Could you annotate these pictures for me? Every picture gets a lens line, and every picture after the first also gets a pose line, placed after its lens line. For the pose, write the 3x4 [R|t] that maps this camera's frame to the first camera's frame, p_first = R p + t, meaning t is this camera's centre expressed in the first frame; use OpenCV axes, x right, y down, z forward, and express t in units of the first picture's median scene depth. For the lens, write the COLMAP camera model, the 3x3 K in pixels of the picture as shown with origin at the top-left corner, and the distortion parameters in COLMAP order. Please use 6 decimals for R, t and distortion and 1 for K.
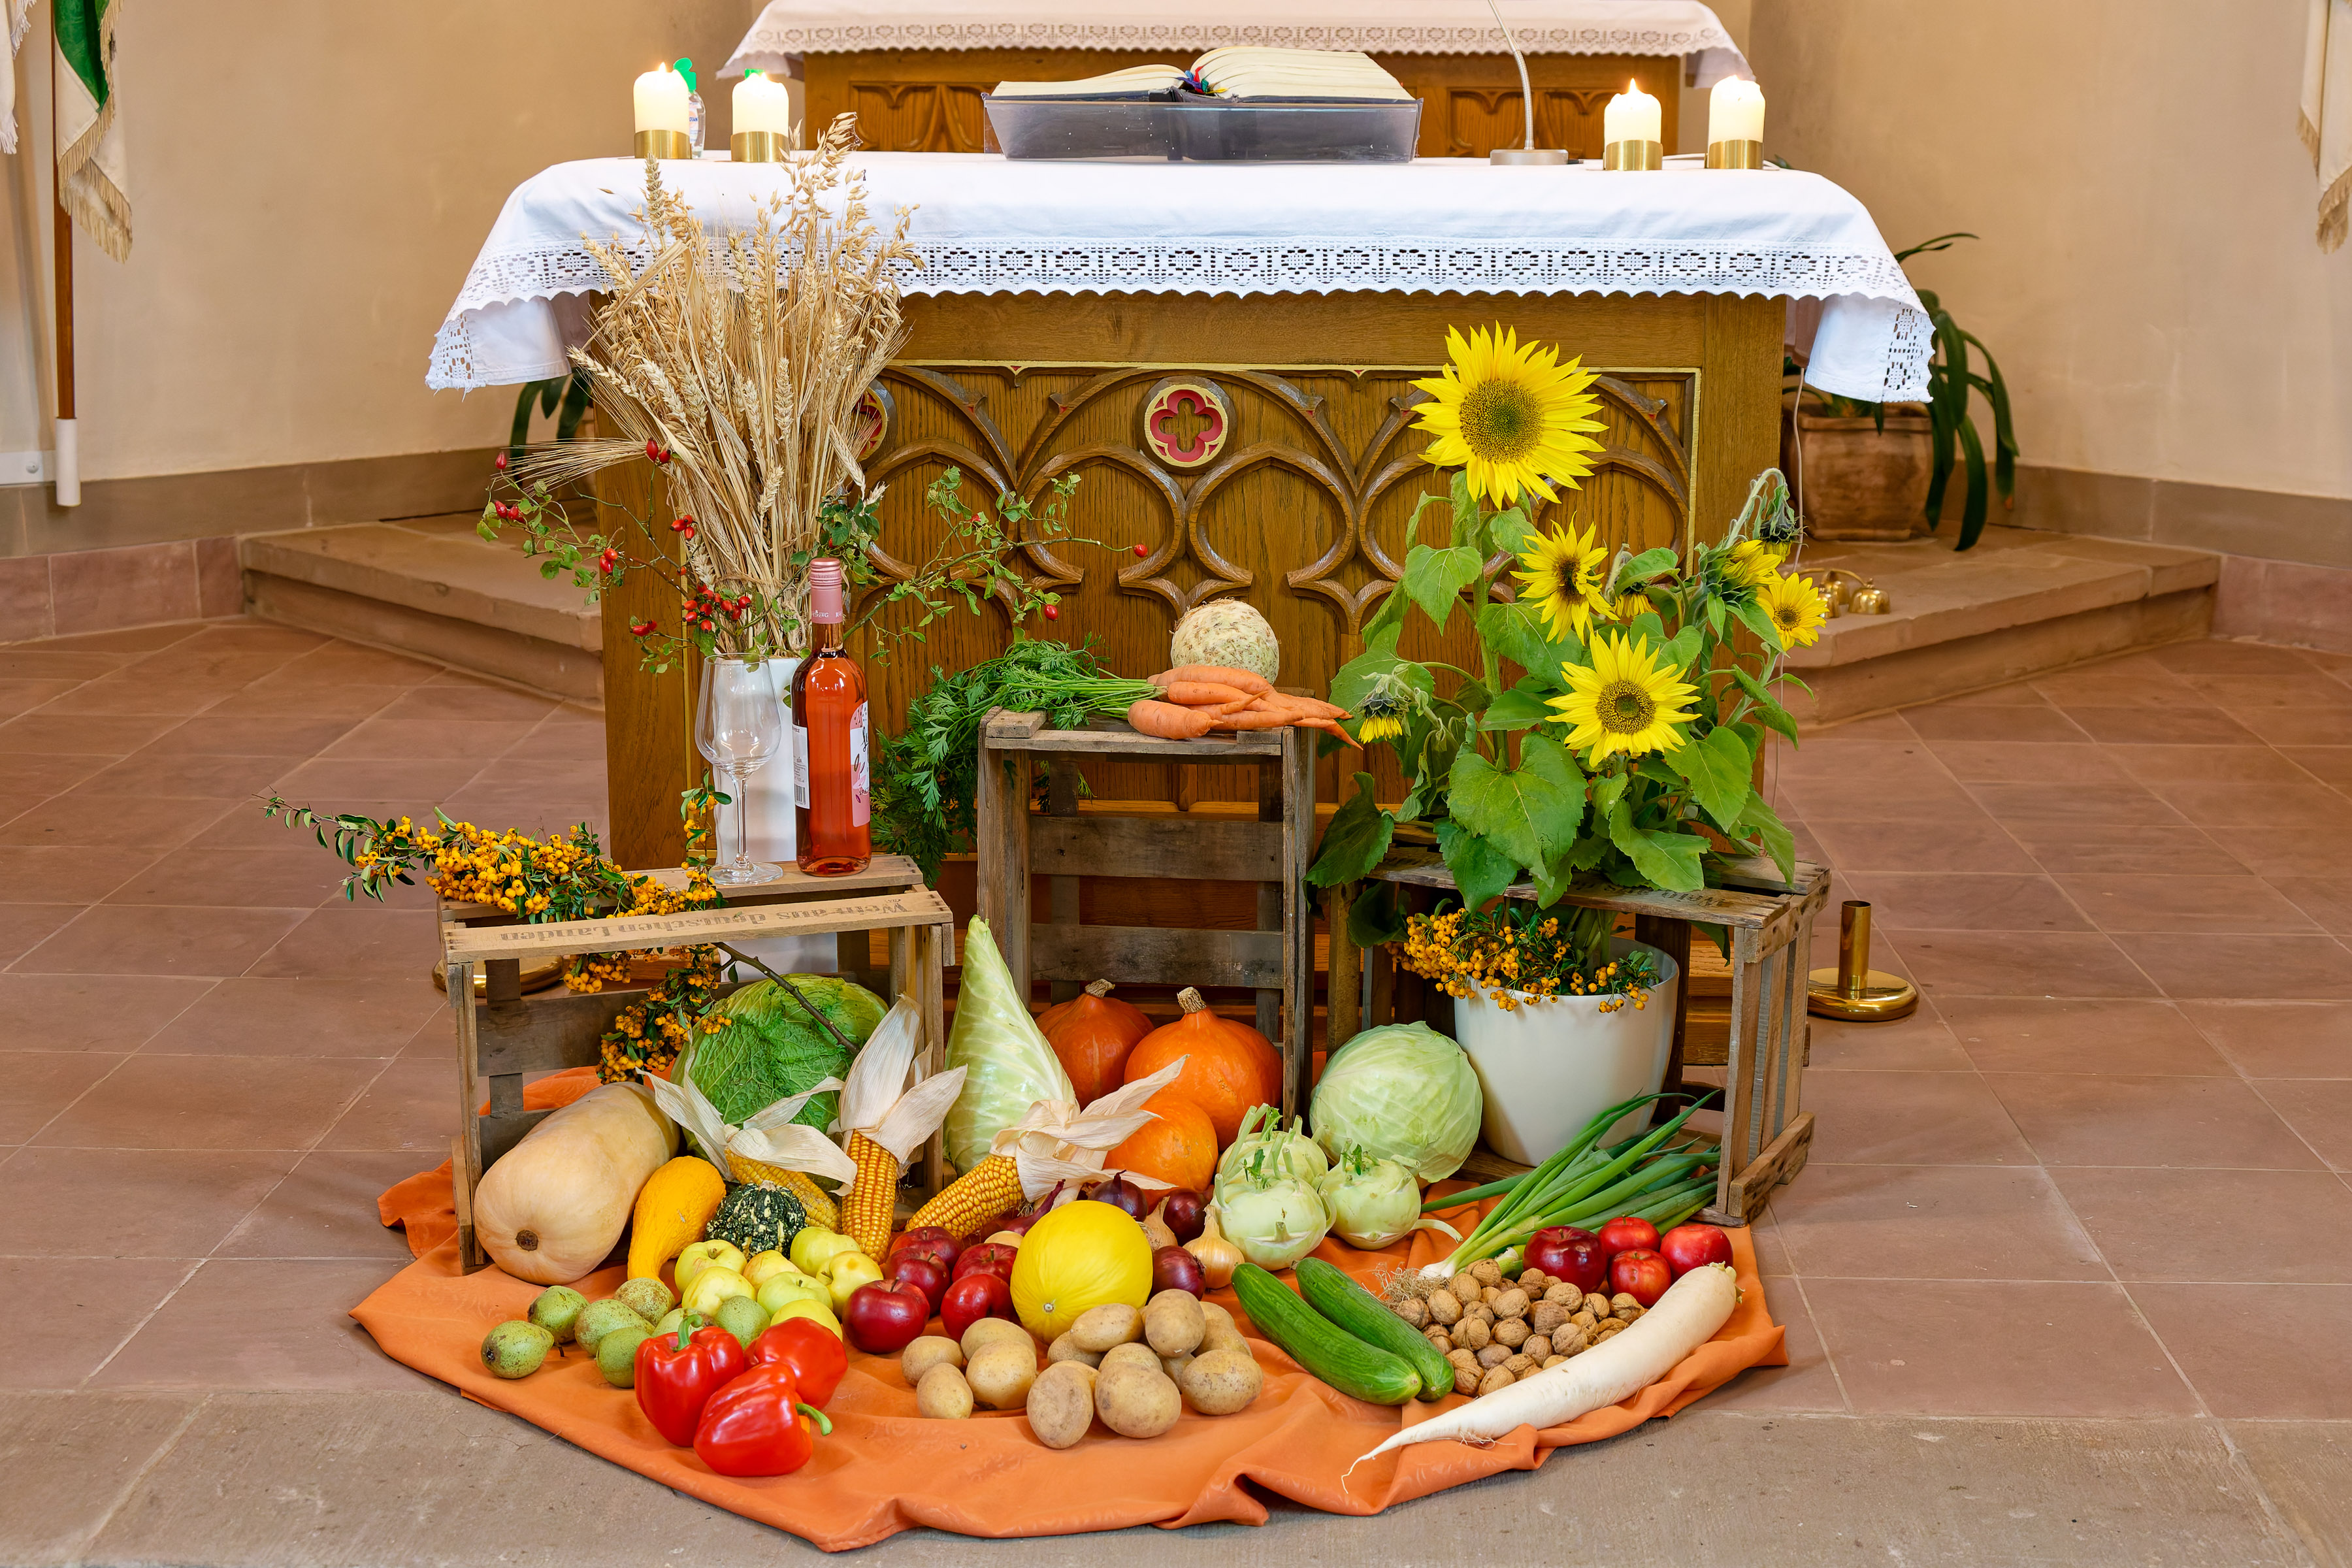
lens RADIAL K [[2657.2, 0, 1176.2], [0, 2657.2, 783.1], [0, 0, 1]] dist [0.022359, 0.000000]
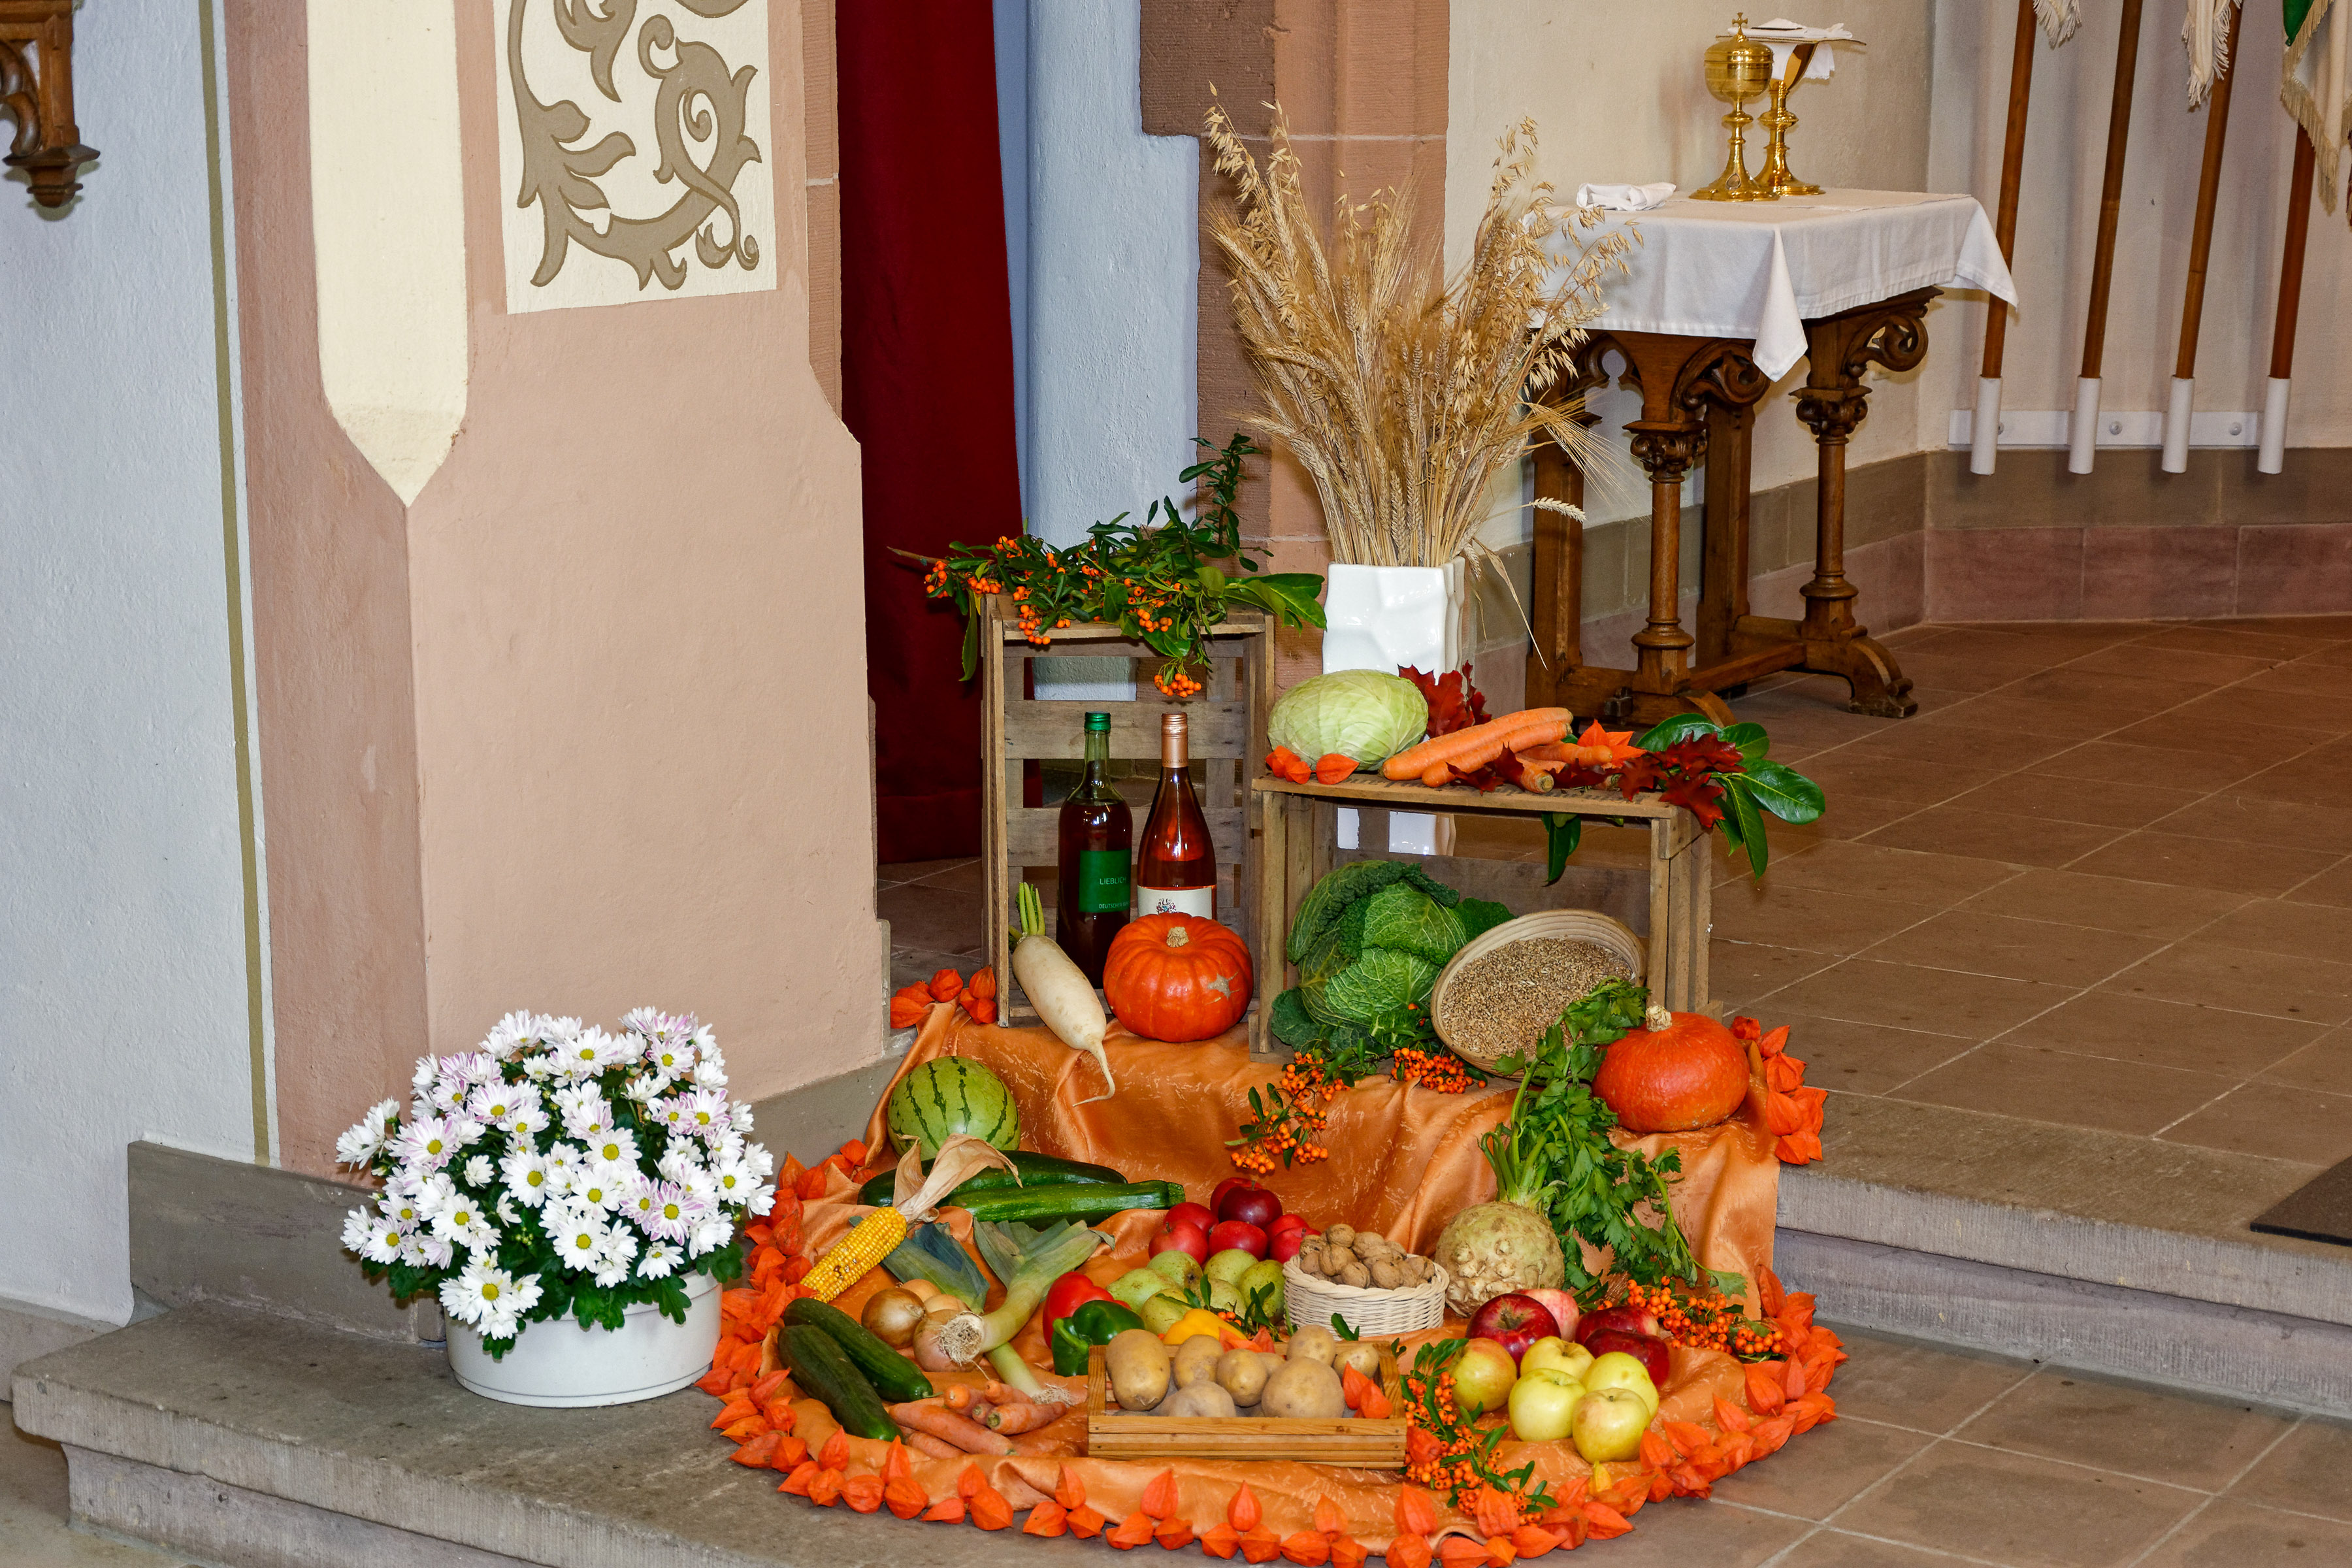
lens RADIAL K [[4246.3, 0, 1176.5], [0, 4246.3, 786.3], [0, 0, 1]] dist [0.027878, 0.000000]
pose [[0.838919, 0.102101, -0.534594, 0.053498], [-0.126392, 0.991941, -0.008893, 0.059892], [0.529377, 0.075029, 0.845063, -0.398396]]
